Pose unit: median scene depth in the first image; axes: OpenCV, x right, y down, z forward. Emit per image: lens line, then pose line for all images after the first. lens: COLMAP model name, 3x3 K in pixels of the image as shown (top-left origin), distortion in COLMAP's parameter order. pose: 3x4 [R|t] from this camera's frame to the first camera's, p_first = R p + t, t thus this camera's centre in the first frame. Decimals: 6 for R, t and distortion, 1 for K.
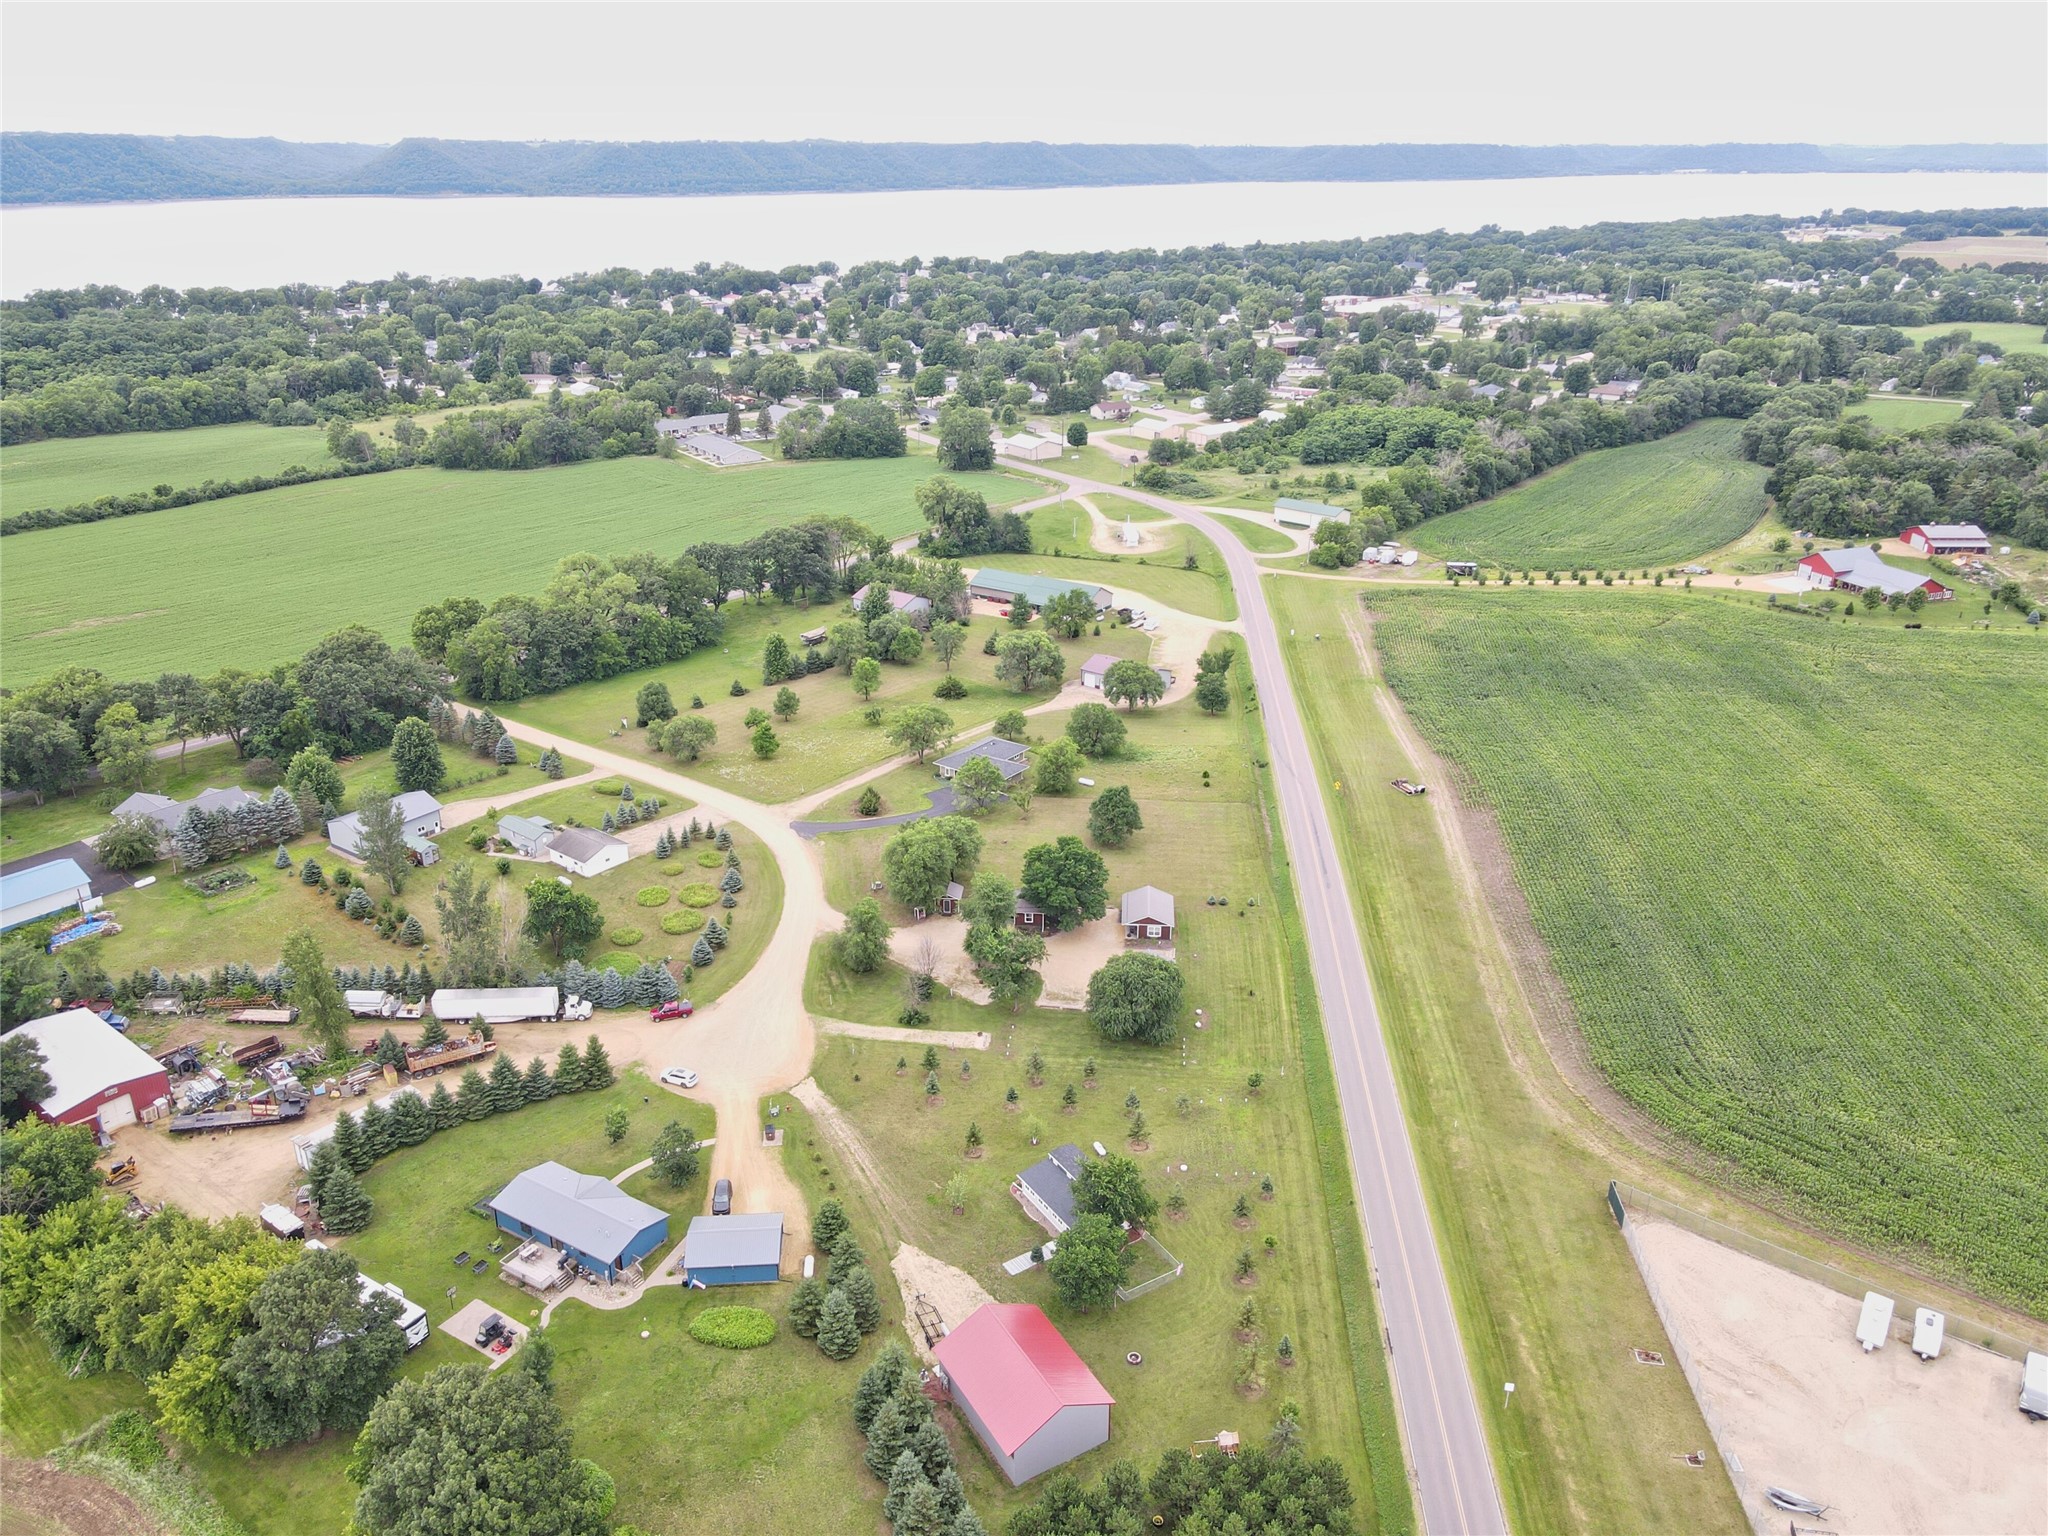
lens RADIAL K [[1502.1, 0, 1028.9], [0, 1502.1, 769.3], [0, 0, 1]] dist [0.008077, 0.023681]
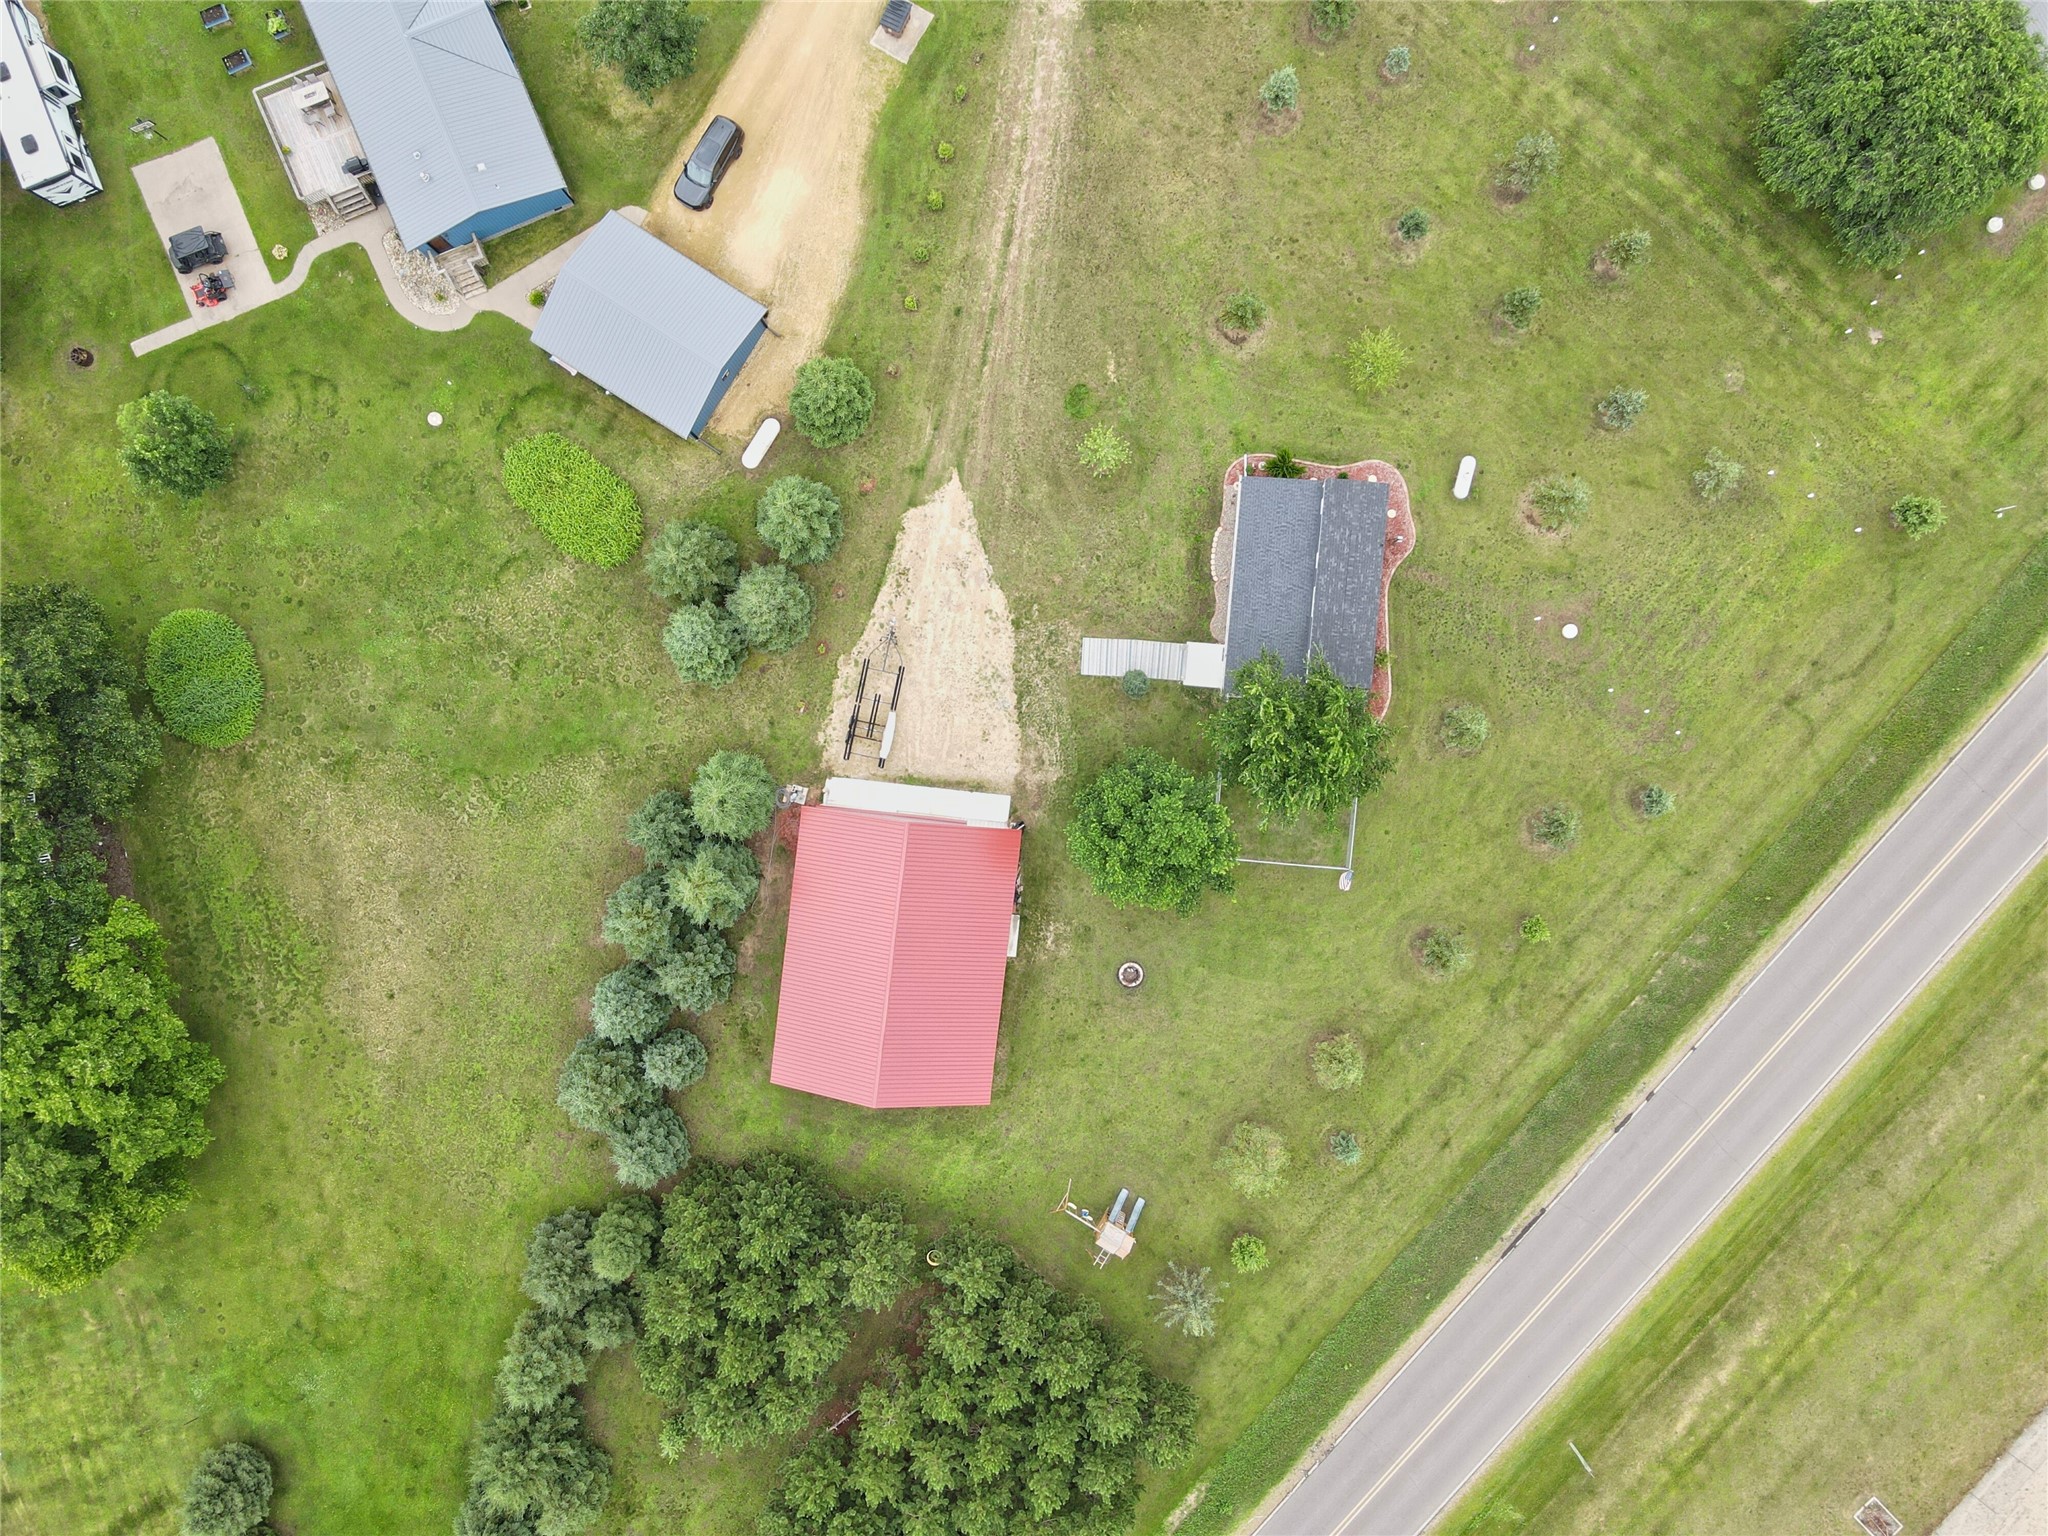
lens RADIAL K [[1502.1, 0, 1016.1], [0, 1502.1, 761.8], [0, 0, 1]] dist [0.008077, 0.023681]
pose [[0.798382, 0.602117, -0.006333, -0.003625], [-0.217454, 0.298111, 0.929432, -0.065119], [0.561515, -0.740665, 0.368940, 0.378325]]
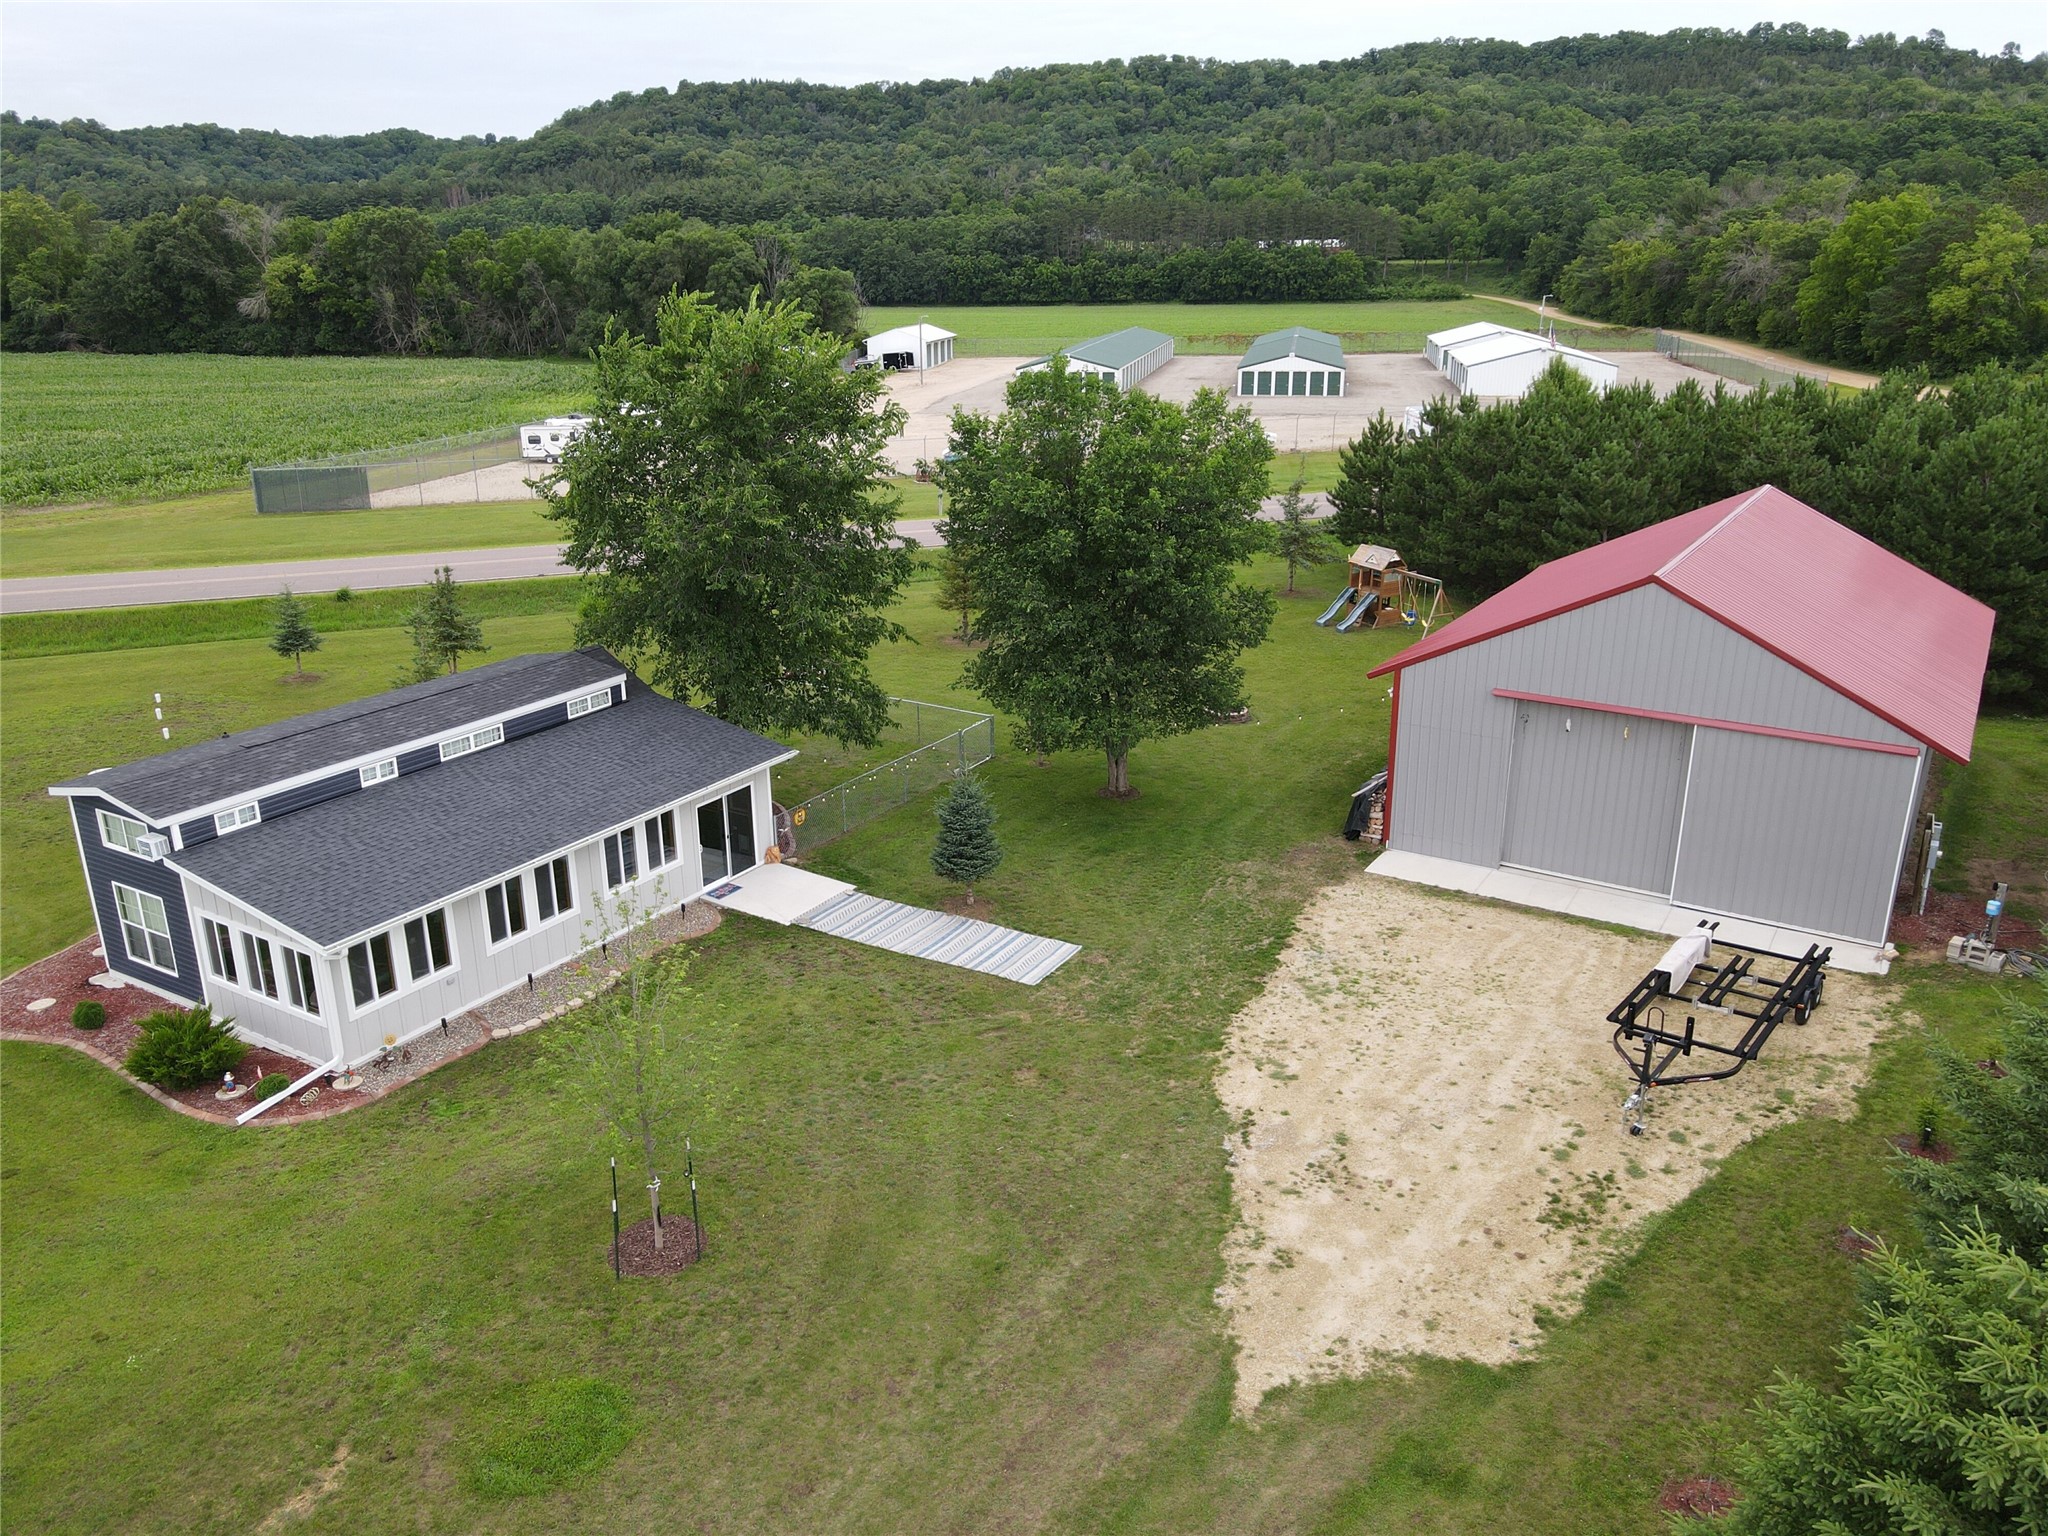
lens RADIAL K [[1502.1, 0, 1014.6], [0, 1502.1, 765.0], [0, 0, 1]] dist [0.008077, 0.023681]
pose [[-0.444250, -0.293455, 0.846479, -0.077563], [0.345590, 0.815576, 0.464115, 0.111970], [-0.826565, 0.498718, -0.260905, 0.511277]]
